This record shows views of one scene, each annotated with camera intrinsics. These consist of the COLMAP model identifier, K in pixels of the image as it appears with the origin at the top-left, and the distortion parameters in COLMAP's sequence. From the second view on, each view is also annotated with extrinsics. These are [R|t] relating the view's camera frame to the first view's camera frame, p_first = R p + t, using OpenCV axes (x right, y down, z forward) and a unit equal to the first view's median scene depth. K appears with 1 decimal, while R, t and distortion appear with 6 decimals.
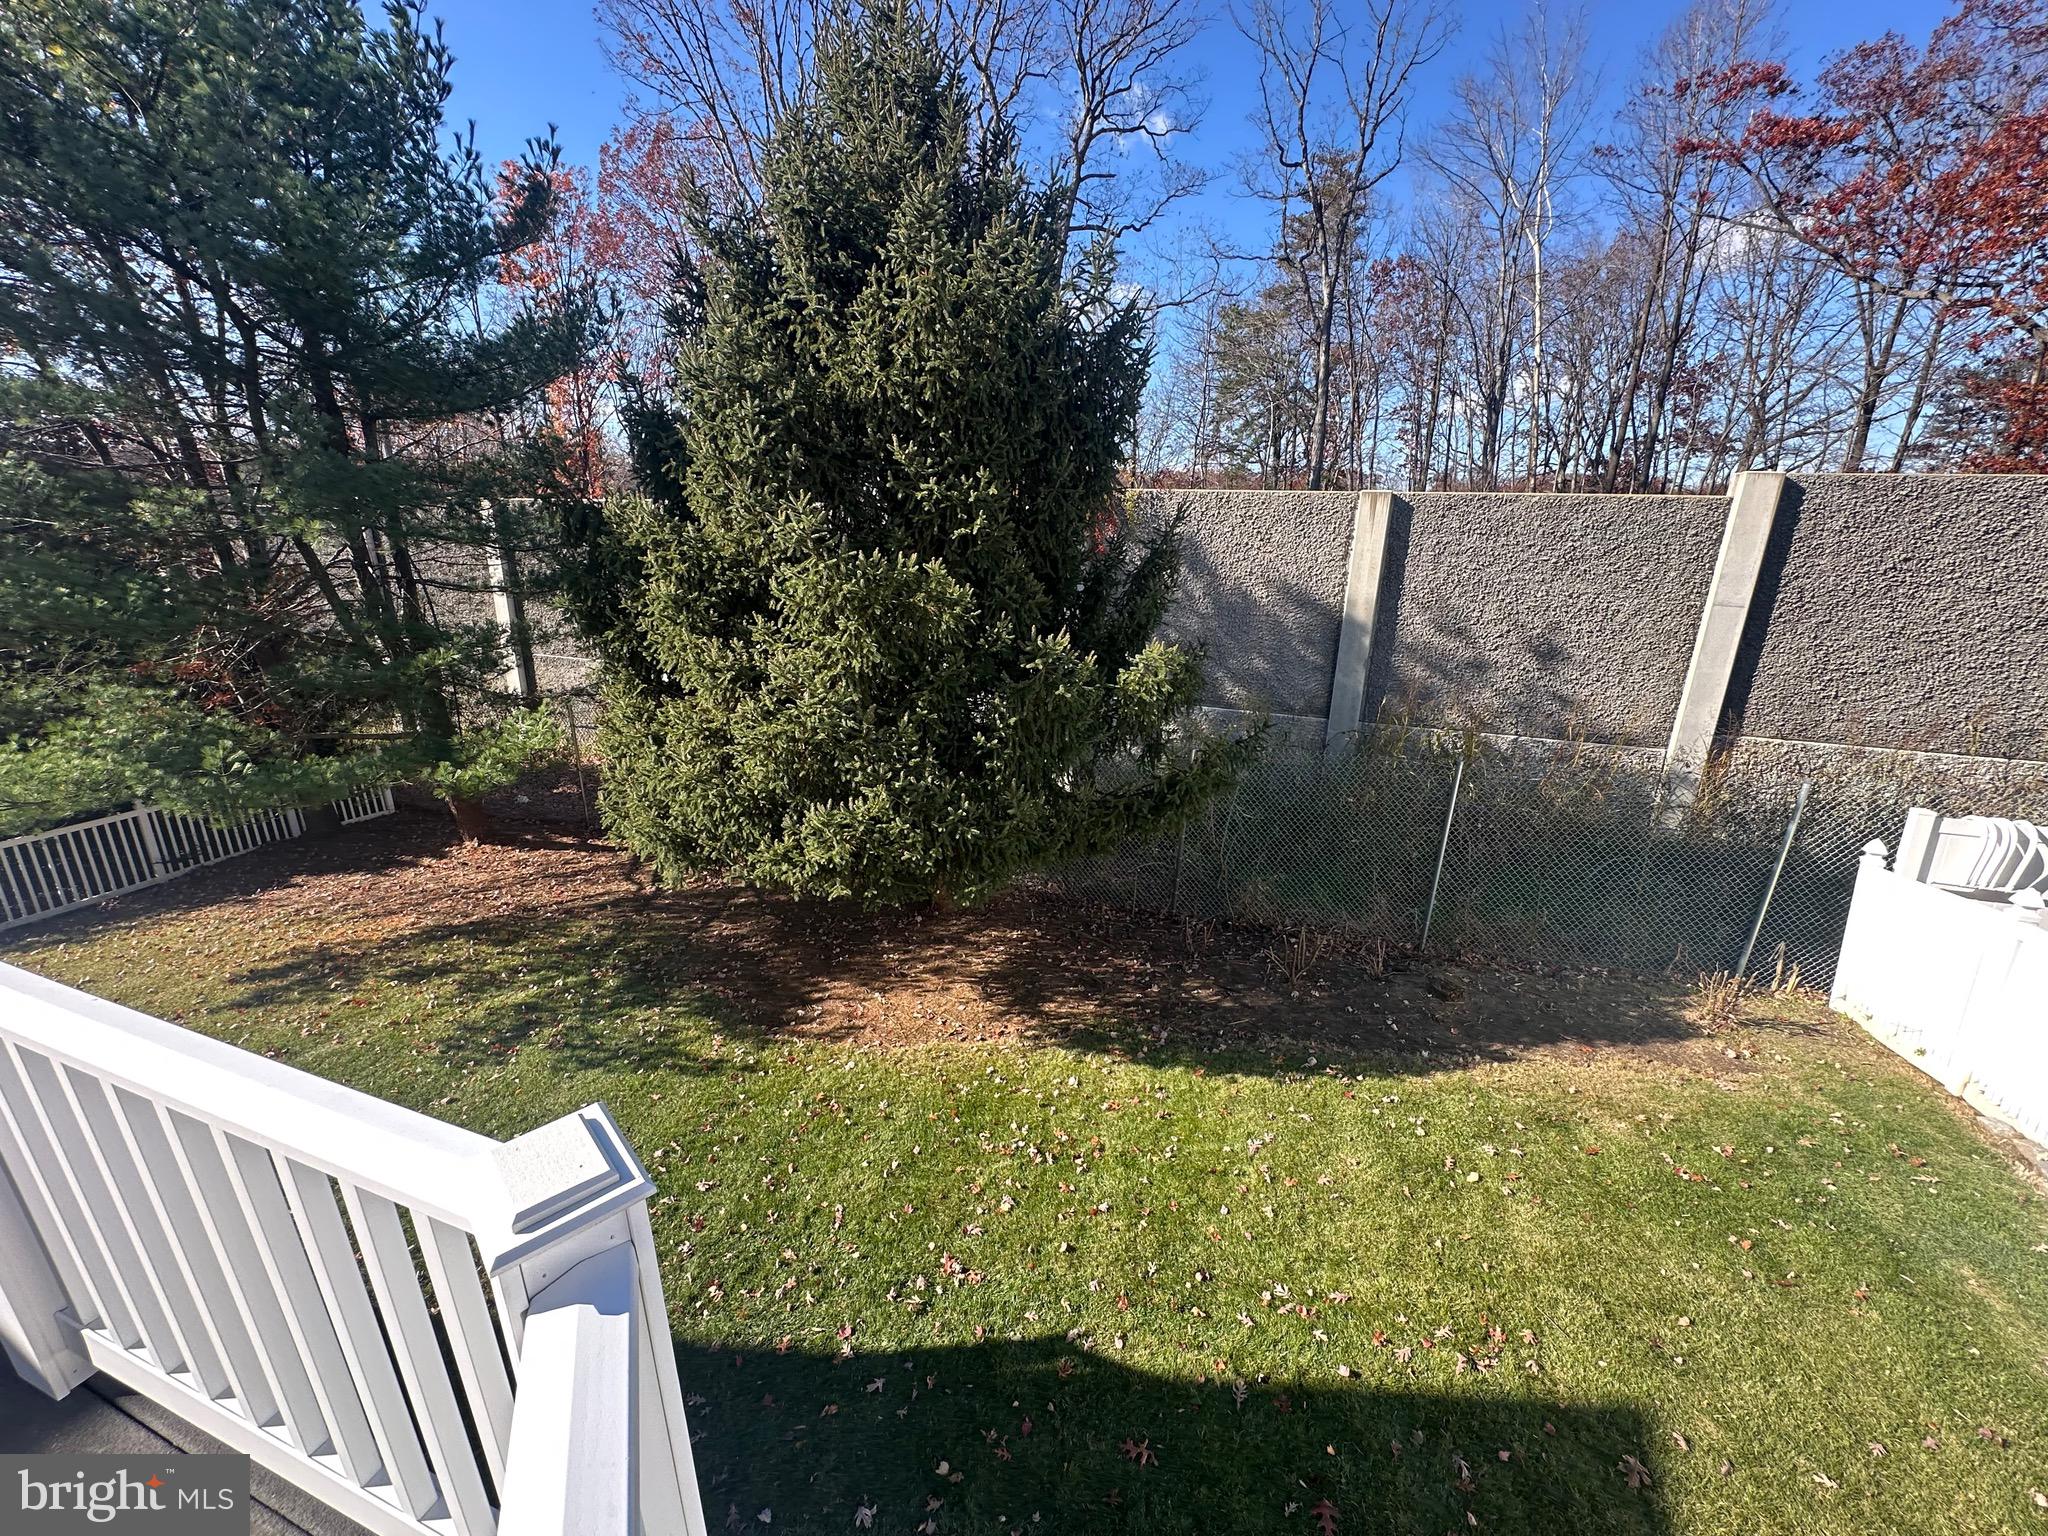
lens RADIAL K [[824.8, 0, 1028.7], [0, 824.8, 761.0], [0, 0, 1]] dist [0.007219, -0.000326]
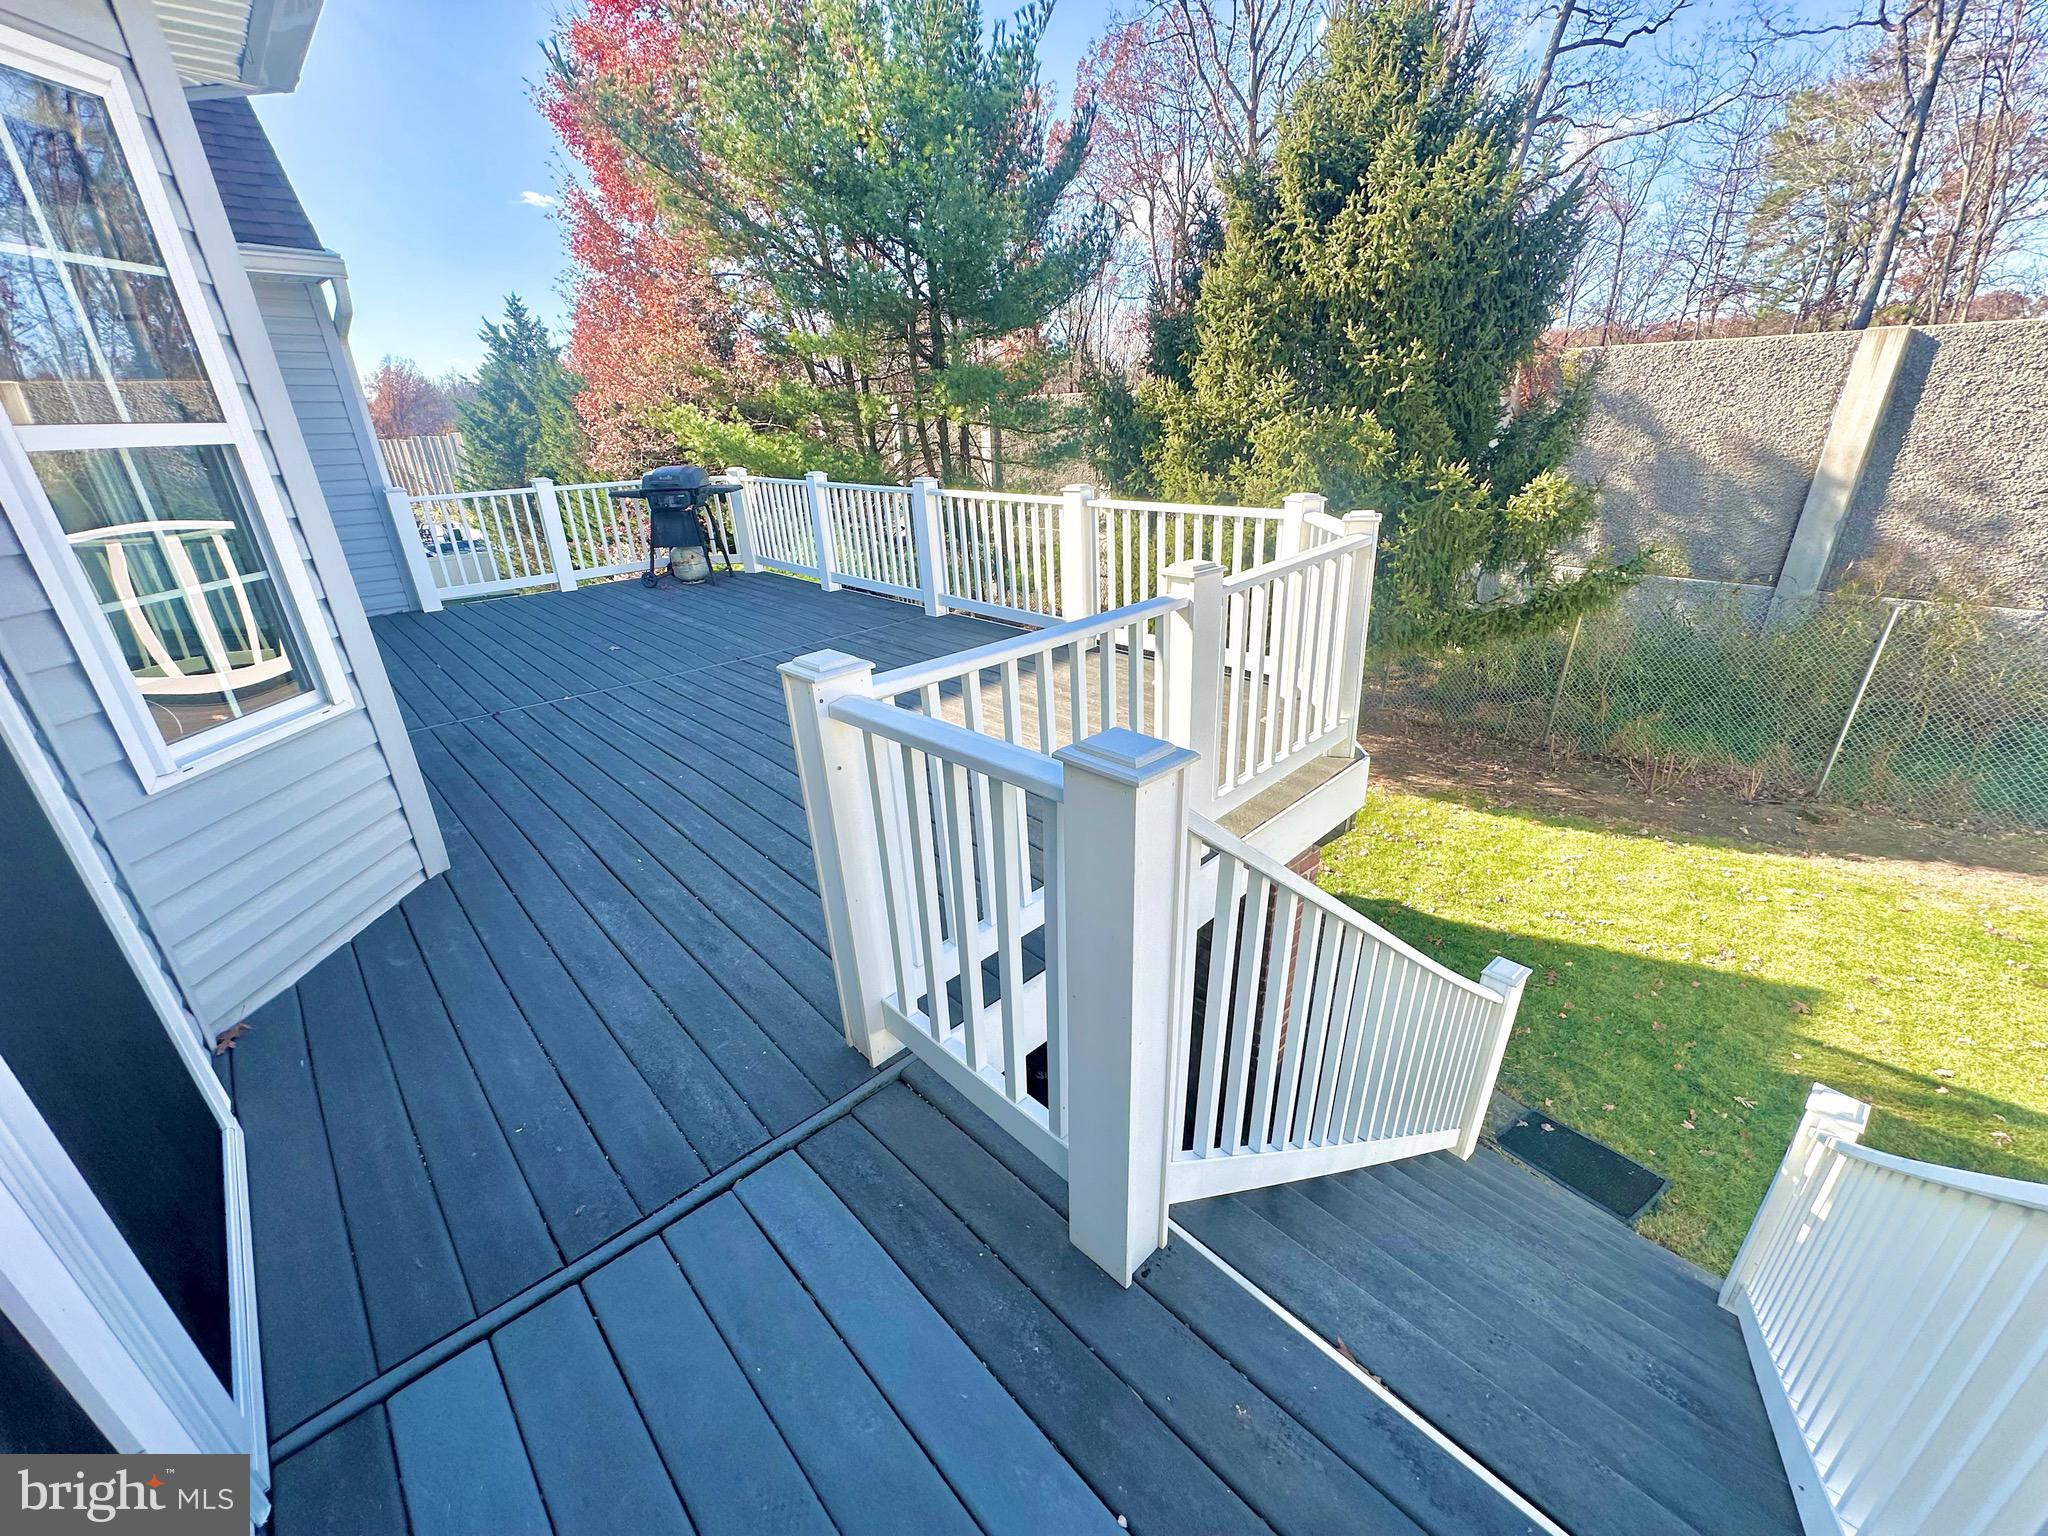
lens RADIAL K [[824.8, 0, 1020.8], [0, 824.8, 765.6], [0, 0, 1]] dist [0.007219, -0.000326]
pose [[0.898332, 0.131180, -0.419274, 0.019175], [-0.079599, 0.987184, 0.138317, 0.187839], [0.432045, -0.090881, 0.897261, -0.528998]]
